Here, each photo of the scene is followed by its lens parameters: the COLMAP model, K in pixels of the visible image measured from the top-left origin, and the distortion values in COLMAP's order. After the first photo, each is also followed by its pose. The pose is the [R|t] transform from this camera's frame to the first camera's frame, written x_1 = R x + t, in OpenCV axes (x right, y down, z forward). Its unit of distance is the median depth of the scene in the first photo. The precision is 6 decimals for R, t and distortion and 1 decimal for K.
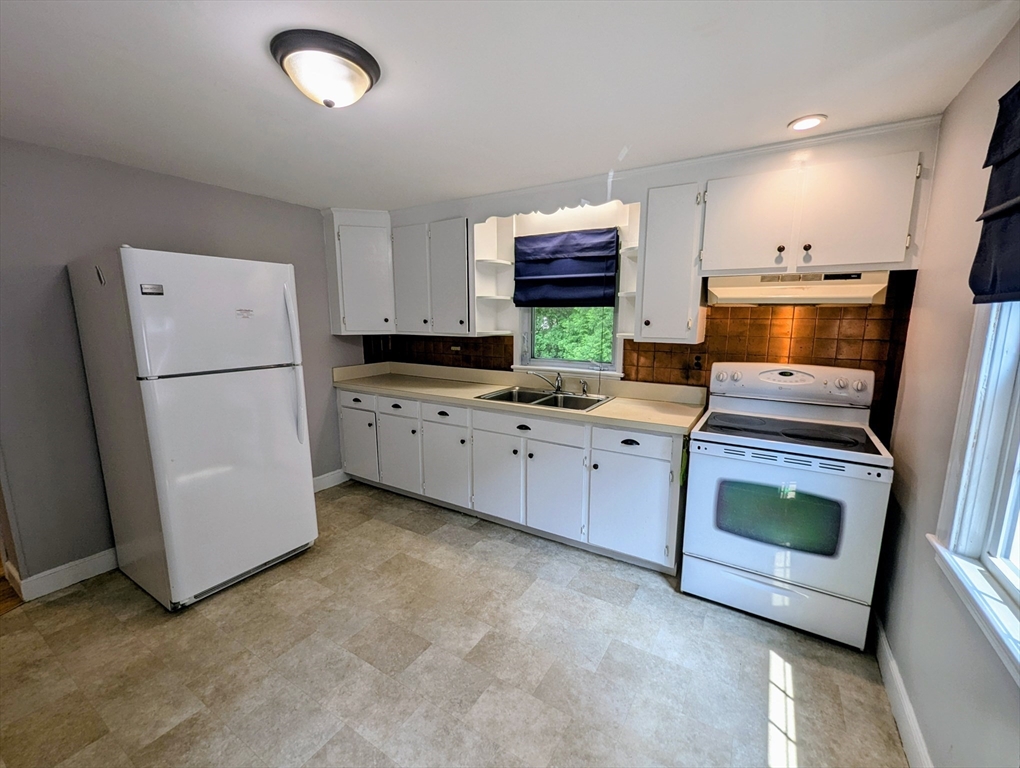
lens RADIAL K [[424.8, 0, 516.8], [0, 424.8, 387.1], [0, 0, 1]] dist [-0.000833, 0.000048]
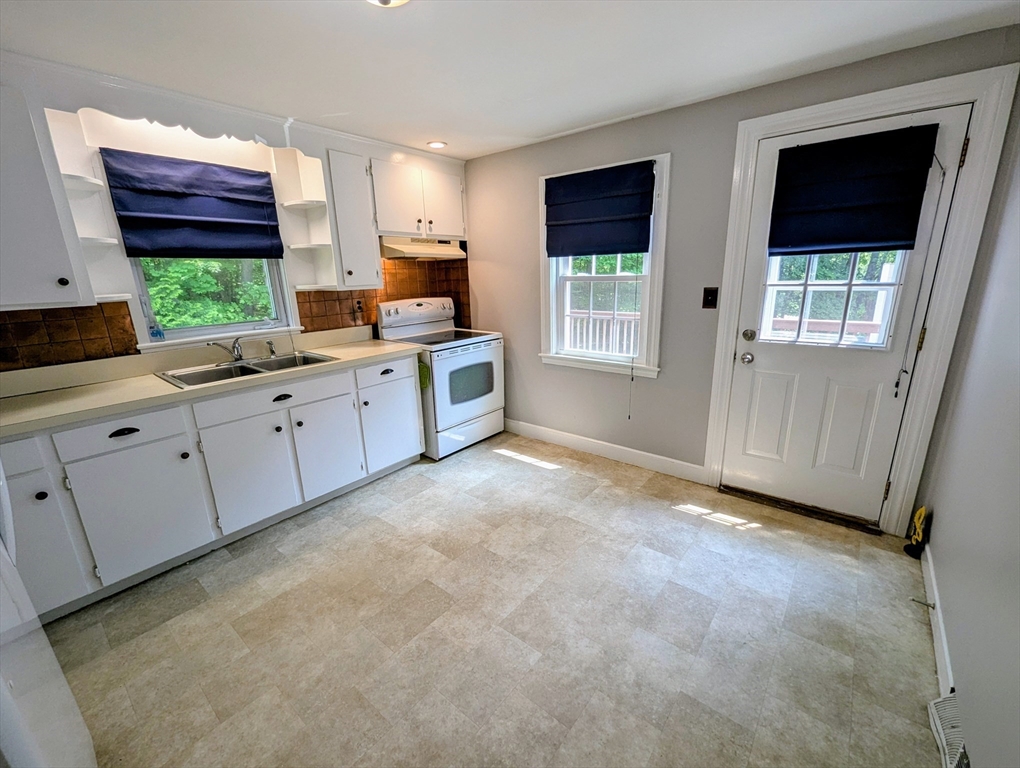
lens RADIAL K [[424.8, 0, 516.8], [0, 424.8, 387.1], [0, 0, 1]] dist [-0.000833, 0.000048]
pose [[0.133564, -0.268566, 0.953956, -0.805513], [0.188721, 0.951860, 0.241553, -0.049422], [-0.972905, 0.147768, 0.177818, 0.400593]]
